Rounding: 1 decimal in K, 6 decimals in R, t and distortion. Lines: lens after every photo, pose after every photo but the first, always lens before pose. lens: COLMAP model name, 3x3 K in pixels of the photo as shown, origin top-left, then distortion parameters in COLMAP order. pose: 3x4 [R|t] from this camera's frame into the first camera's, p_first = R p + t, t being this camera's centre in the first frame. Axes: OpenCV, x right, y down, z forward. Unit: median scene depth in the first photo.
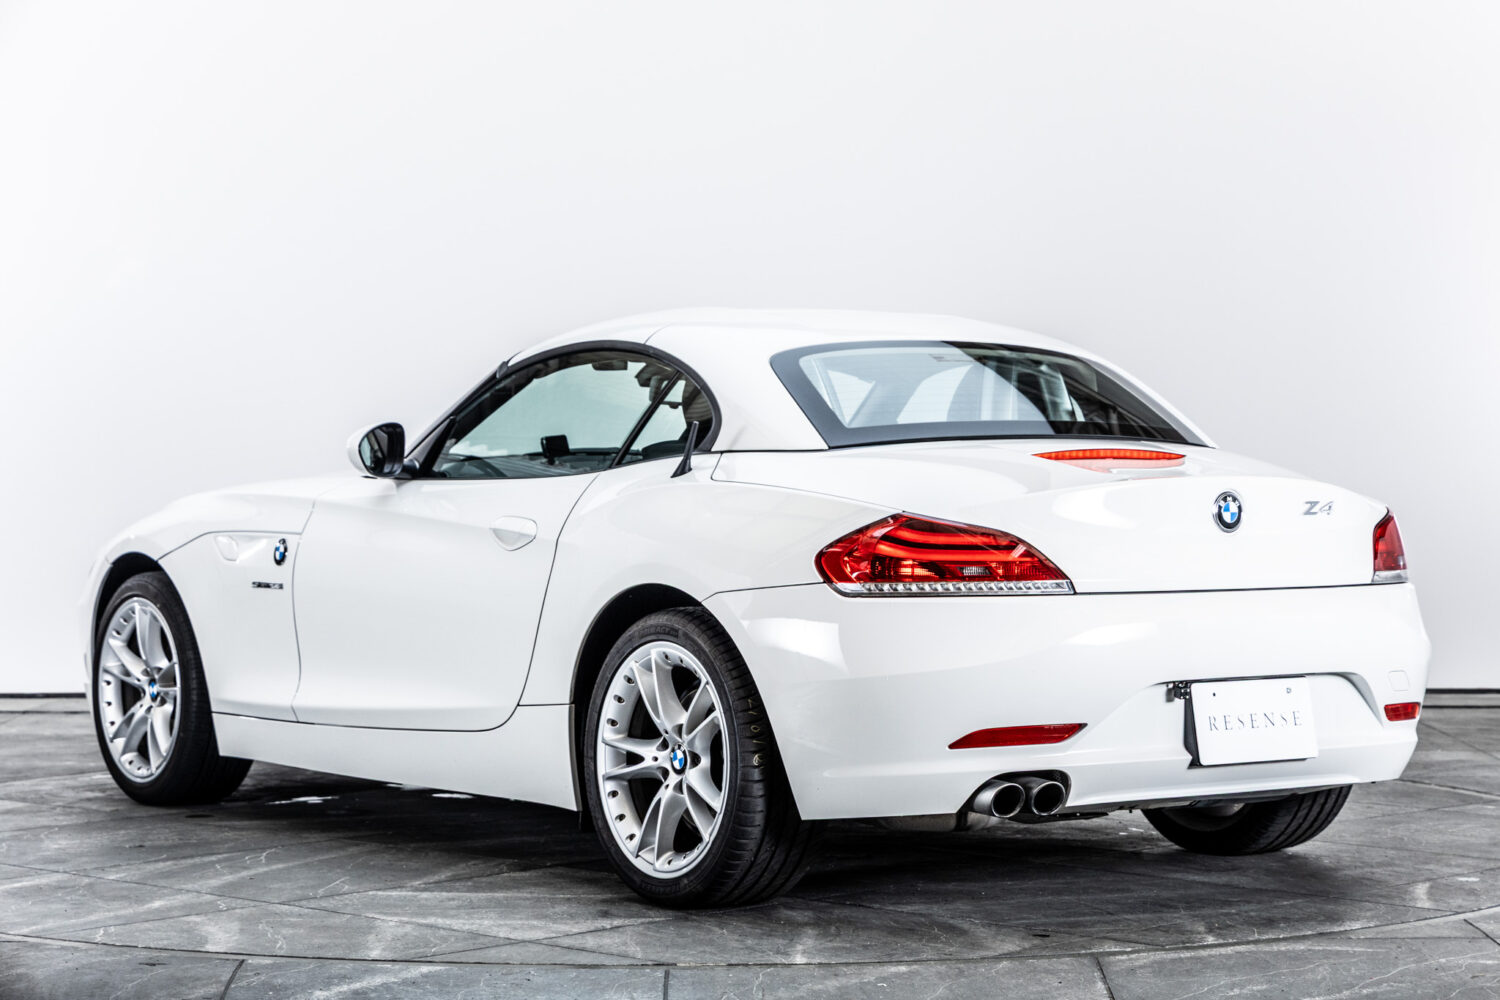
lens RADIAL K [[3534.8, 0, 750.0], [0, 3534.8, 500.0], [0, 0, 1]] dist [-0.089464, 0.719470]
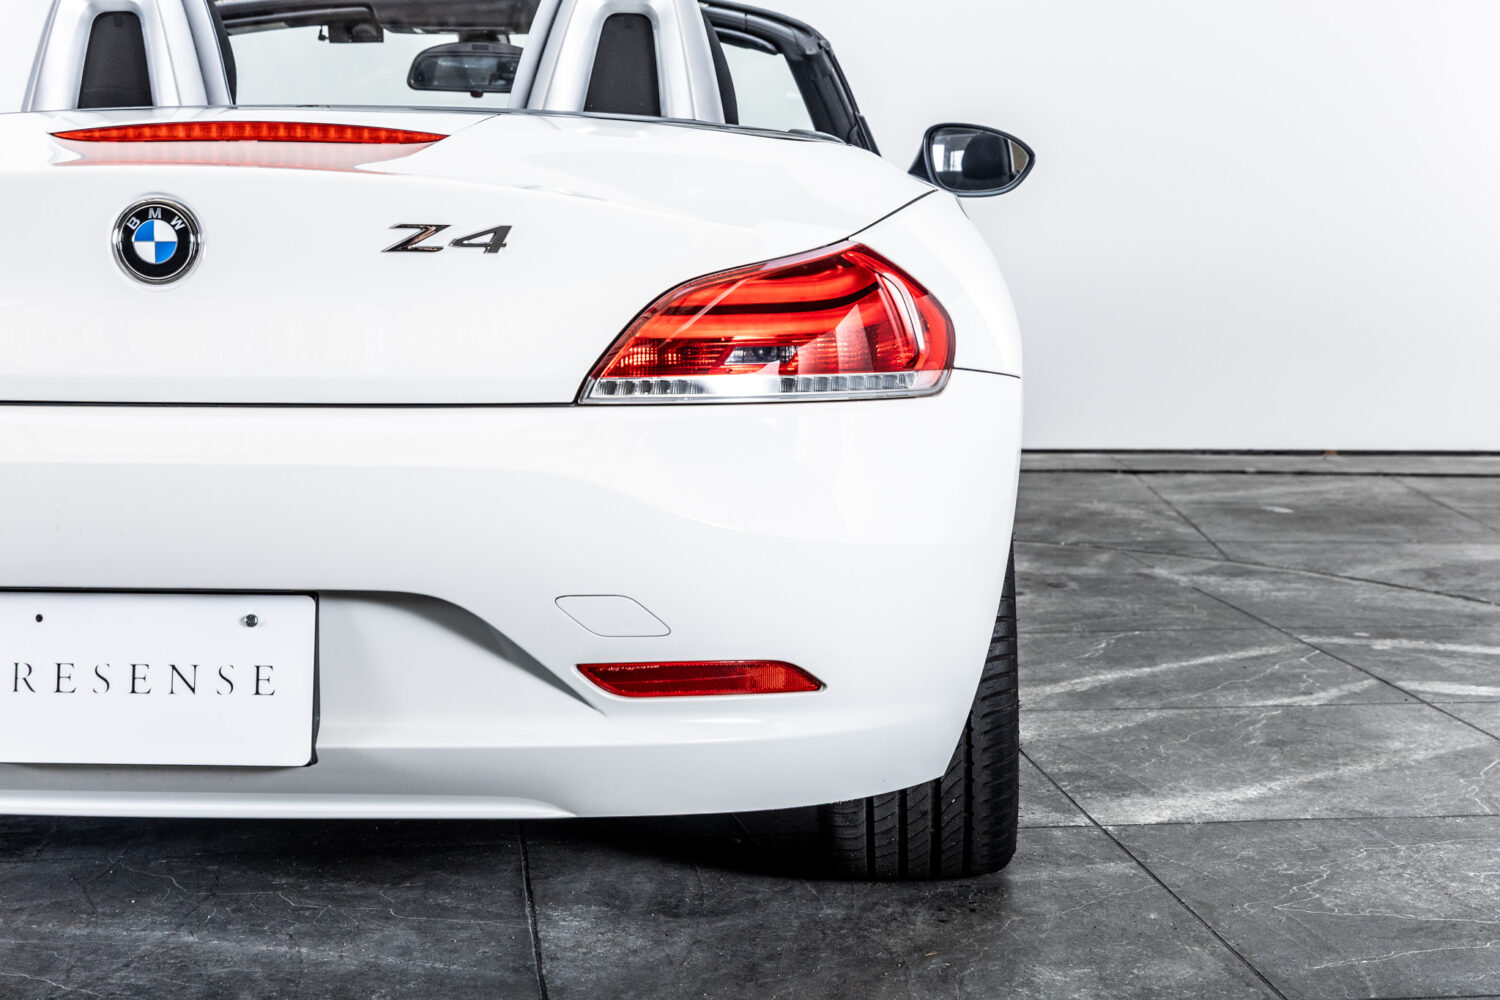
lens RADIAL K [[2531.9, 0, 750.0], [0, 2531.9, 500.0], [0, 0, 1]] dist [0.017452, 0.138181]
pose [[0.781050, 0.075361, -0.619904, 0.406800], [-0.014266, 0.994586, 0.102936, 0.001629], [0.624305, -0.071554, 0.777896, 0.760301]]
